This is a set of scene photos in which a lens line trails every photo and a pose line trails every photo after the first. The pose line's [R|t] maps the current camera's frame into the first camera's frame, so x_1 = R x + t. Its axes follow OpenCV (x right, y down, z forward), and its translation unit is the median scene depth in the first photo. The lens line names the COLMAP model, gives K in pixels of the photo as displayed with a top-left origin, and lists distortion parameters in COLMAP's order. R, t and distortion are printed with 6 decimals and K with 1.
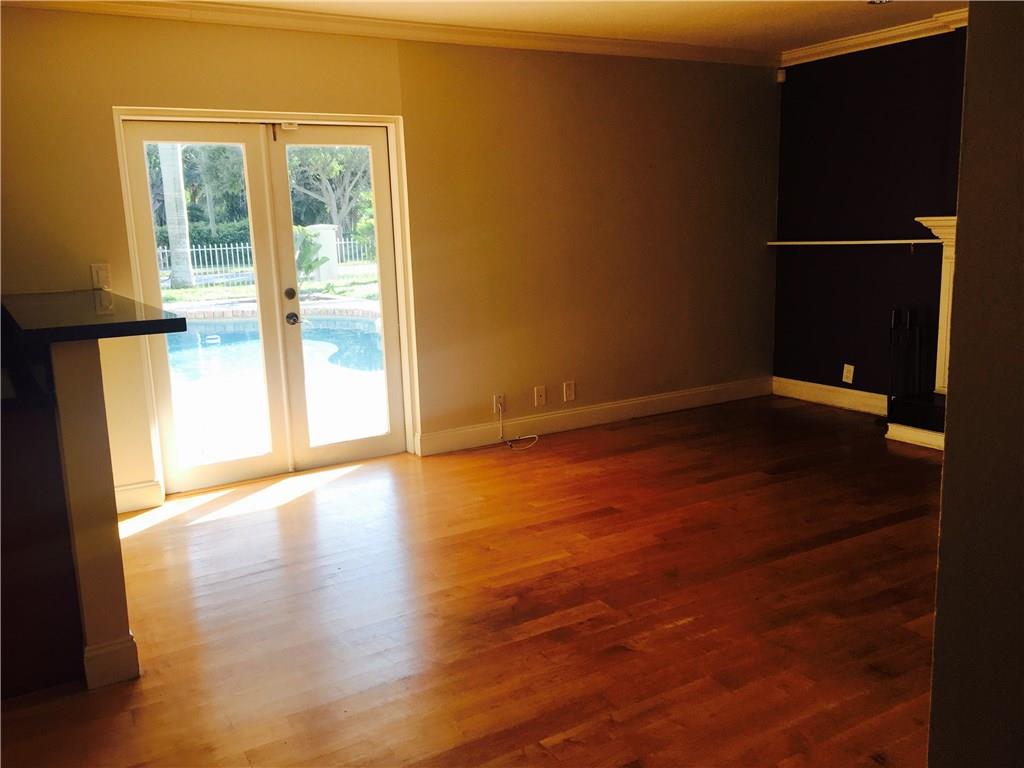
lens RADIAL K [[874.7, 0, 514.6], [0, 874.7, 383.8], [0, 0, 1]] dist [0.071275, -0.110389]
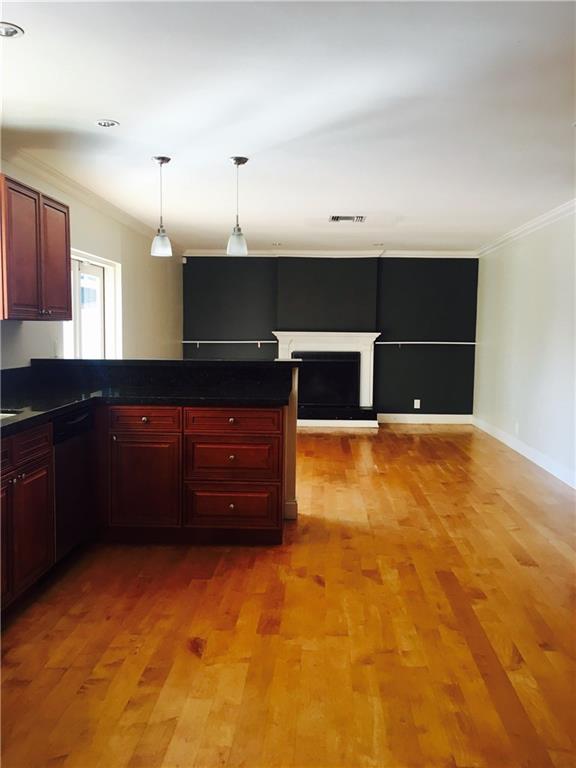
lens RADIAL K [[647.6, 0, 286.6], [0, 647.6, 392.6], [0, 0, 1]] dist [0.029989, -0.071520]
pose [[0.561519, -0.039959, 0.826499, -0.877654], [0.122328, 0.991867, -0.035155, 0.036106], [-0.818372, 0.120844, 0.561840, 0.012539]]
